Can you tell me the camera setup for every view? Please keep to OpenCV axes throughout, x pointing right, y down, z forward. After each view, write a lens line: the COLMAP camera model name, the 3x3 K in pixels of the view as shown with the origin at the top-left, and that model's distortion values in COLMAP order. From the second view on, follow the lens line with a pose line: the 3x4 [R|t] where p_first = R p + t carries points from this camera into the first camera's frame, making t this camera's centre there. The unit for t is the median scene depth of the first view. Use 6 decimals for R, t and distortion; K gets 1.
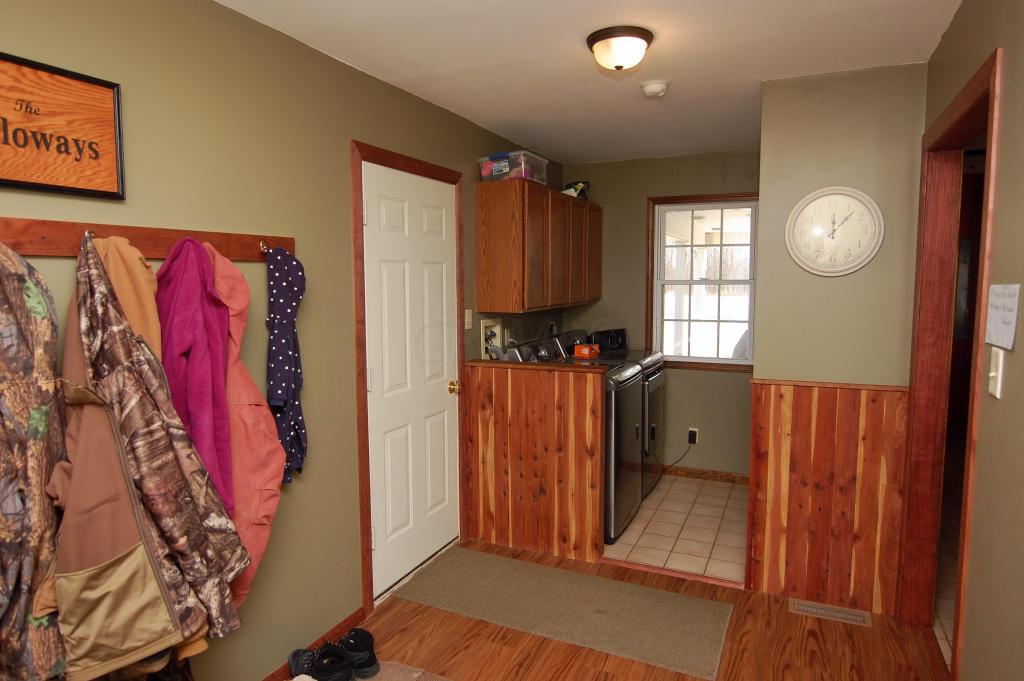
lens RADIAL K [[626.1, 0, 512.8], [0, 626.1, 338.1], [0, 0, 1]] dist [-0.007708, -0.005609]
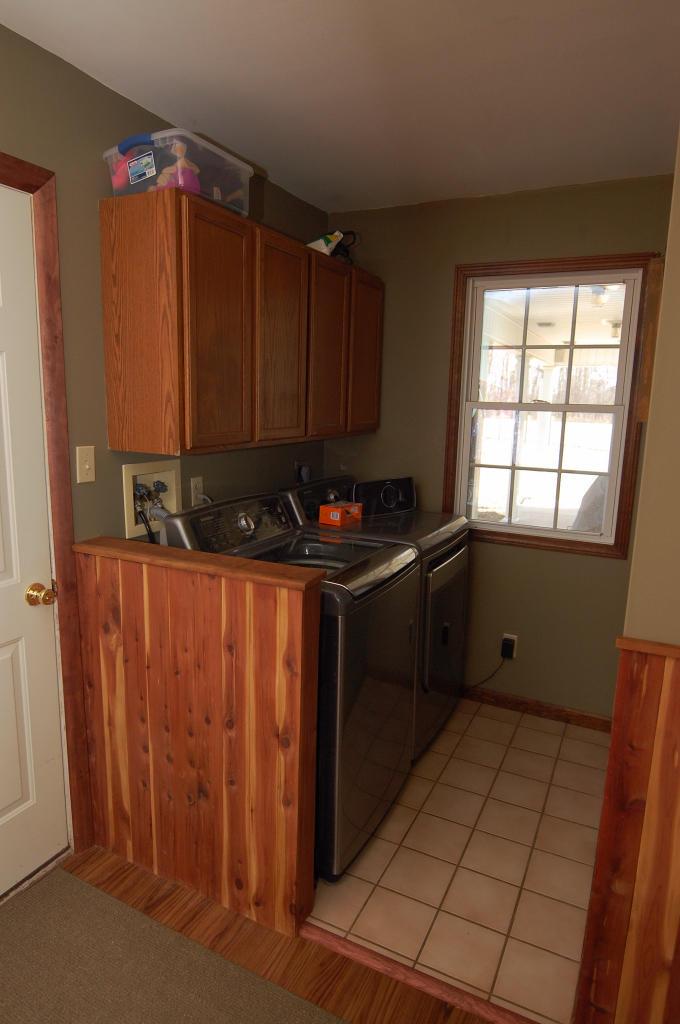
lens RADIAL K [[626.1, 0, 337.7], [0, 626.1, 511.8], [0, 0, 1]] dist [-0.007708, -0.005609]
pose [[0.998959, 0.034757, -0.029557, 0.163496], [-0.032079, 0.995716, 0.086719, -0.043012], [0.032445, -0.085681, 0.995794, 0.472818]]
